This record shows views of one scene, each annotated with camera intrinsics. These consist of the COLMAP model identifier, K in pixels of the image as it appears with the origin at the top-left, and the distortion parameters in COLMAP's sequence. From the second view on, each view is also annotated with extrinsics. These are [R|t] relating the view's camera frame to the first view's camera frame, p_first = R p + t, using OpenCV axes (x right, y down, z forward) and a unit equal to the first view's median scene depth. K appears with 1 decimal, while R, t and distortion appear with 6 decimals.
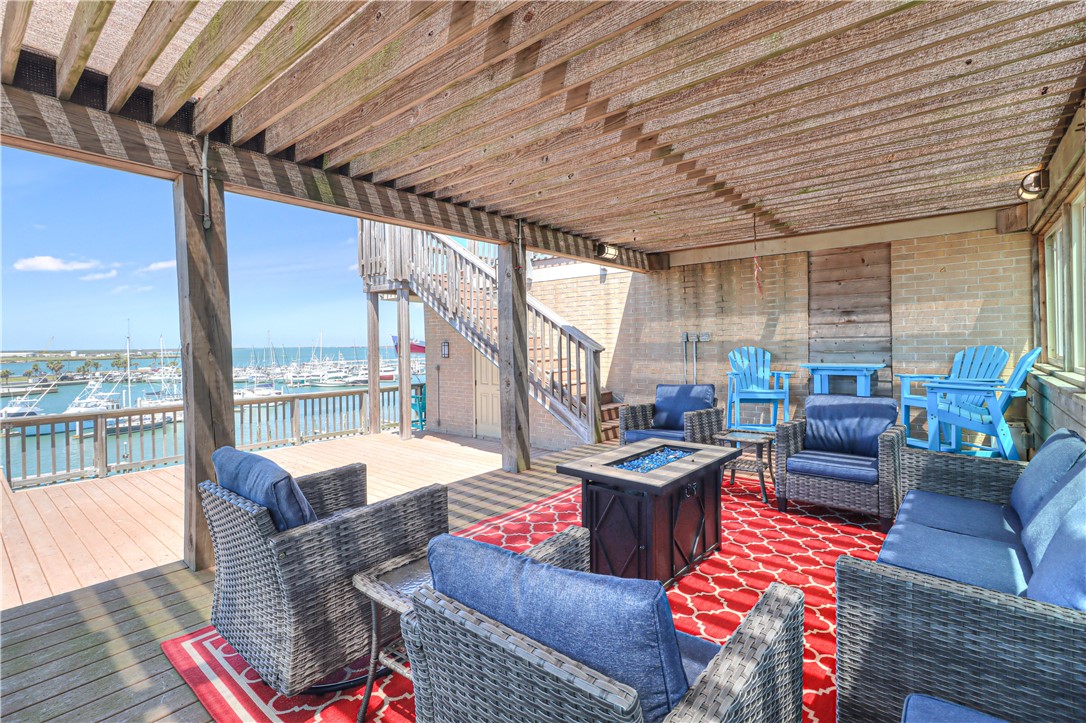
lens RADIAL K [[500.5, 0, 538.2], [0, 500.5, 347.1], [0, 0, 1]] dist [0.002148, 0.000051]
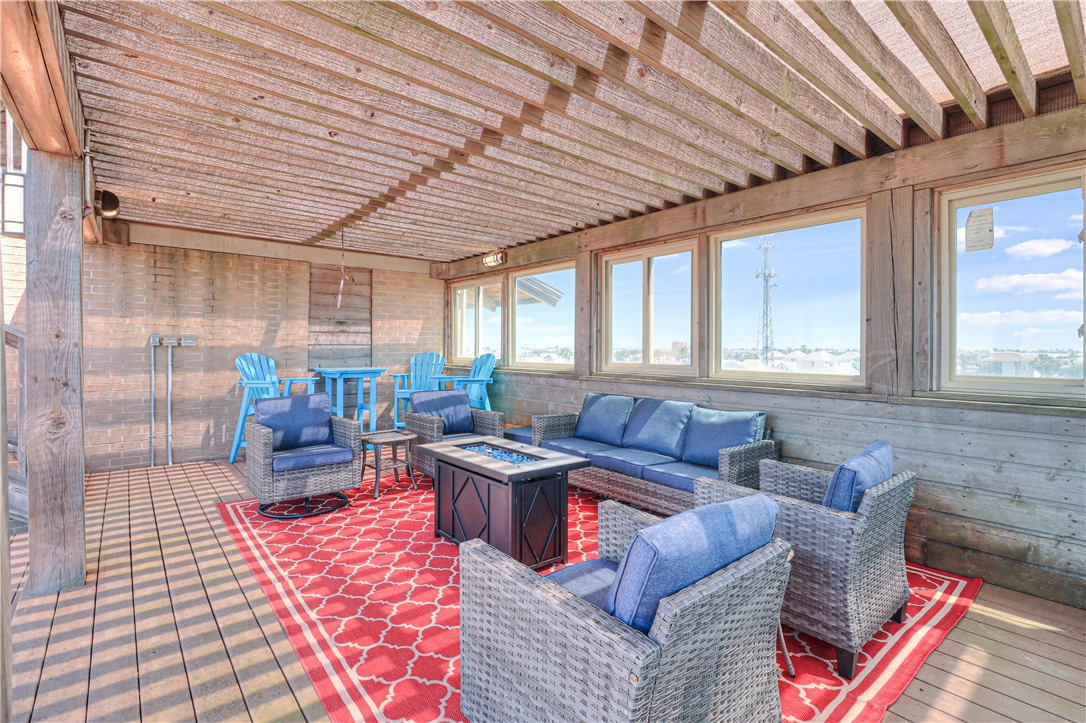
lens RADIAL K [[500.5, 0, 538.2], [0, 500.5, 347.1], [0, 0, 1]] dist [0.002148, 0.000051]
pose [[0.168893, 0.013366, 0.985544, -0.436204], [0.000451, 0.999907, -0.013638, 0.001151], [-0.985634, 0.002748, 0.168871, 0.373269]]
